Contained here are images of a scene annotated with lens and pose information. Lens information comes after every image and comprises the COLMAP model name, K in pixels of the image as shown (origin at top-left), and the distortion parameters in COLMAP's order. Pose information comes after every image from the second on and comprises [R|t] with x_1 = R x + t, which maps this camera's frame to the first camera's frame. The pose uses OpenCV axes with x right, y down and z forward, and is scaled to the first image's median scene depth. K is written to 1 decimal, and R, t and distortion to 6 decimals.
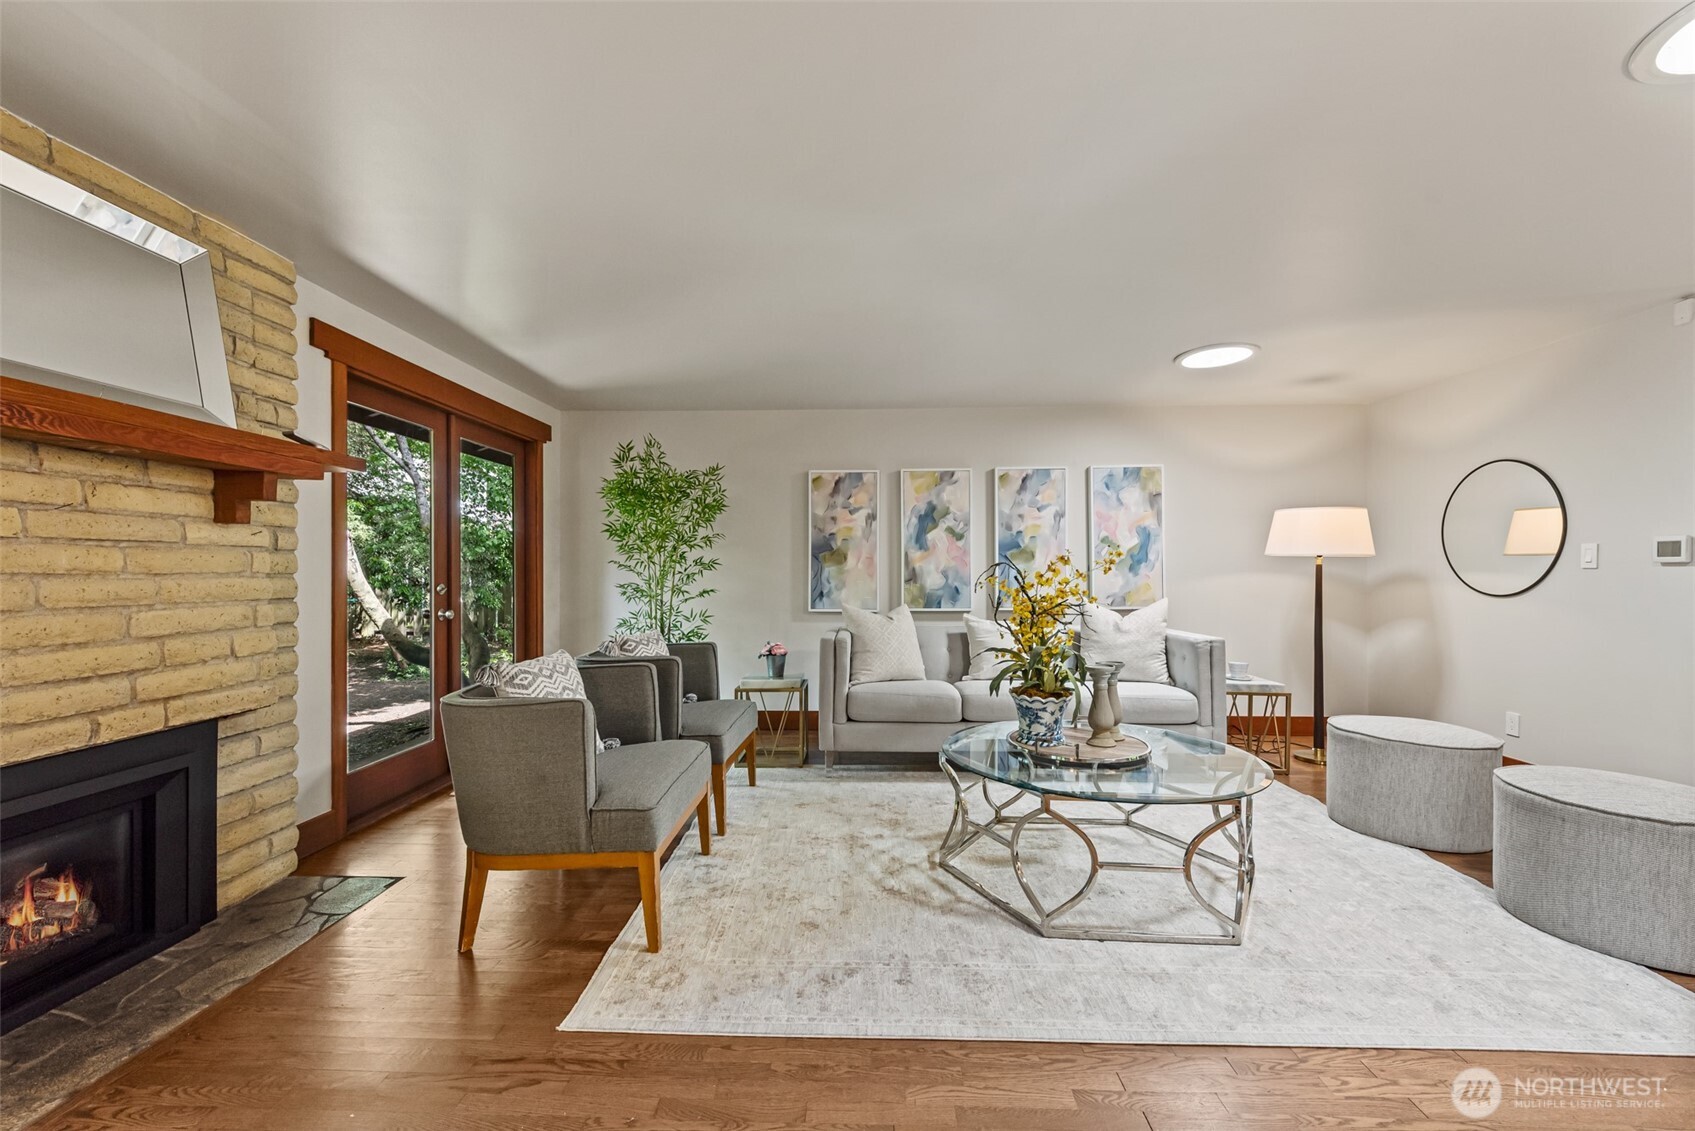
lens RADIAL K [[690.1, 0, 843.8], [0, 690.1, 577.7], [0, 0, 1]] dist [0.000710, -0.000279]
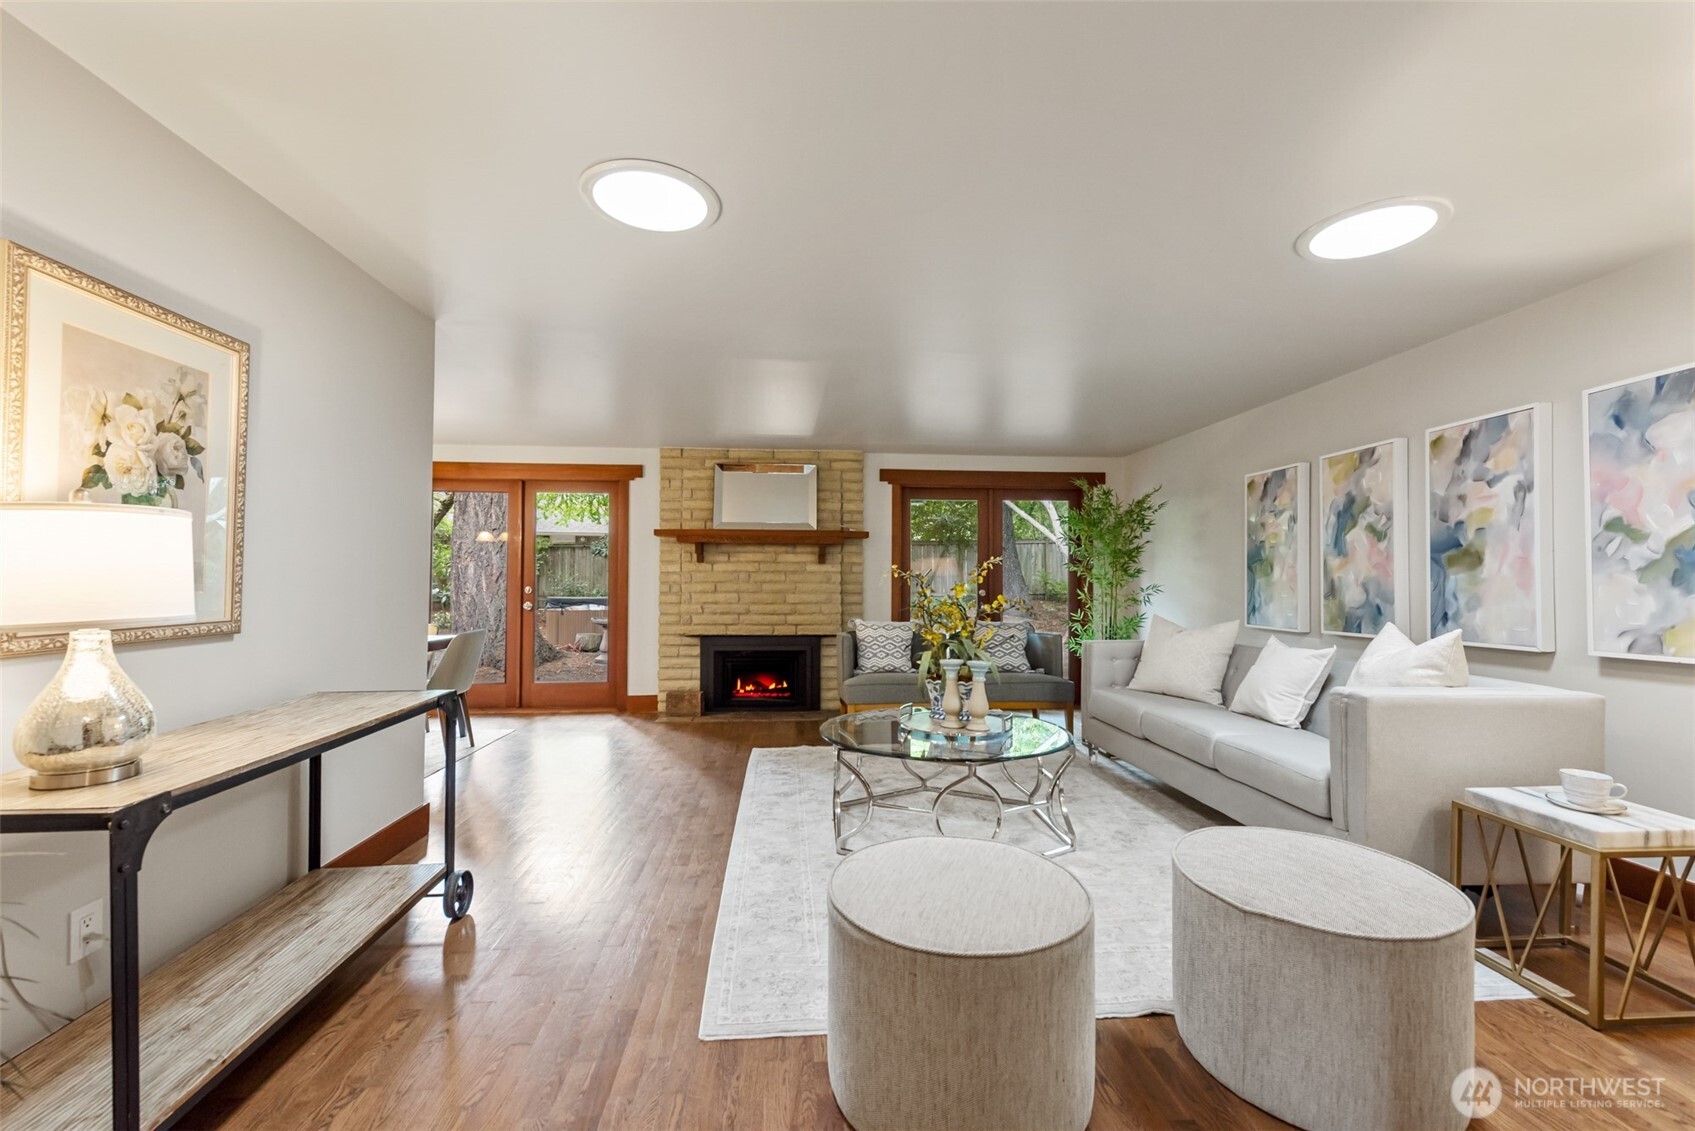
lens RADIAL K [[690.1, 0, 843.1], [0, 690.1, 568.7], [0, 0, 1]] dist [0.000710, -0.000279]
pose [[0.117245, -0.017945, -0.992941, 0.823115], [-0.013239, 0.999720, -0.019630, -0.003317], [0.993015, 0.015447, 0.116974, 0.356604]]
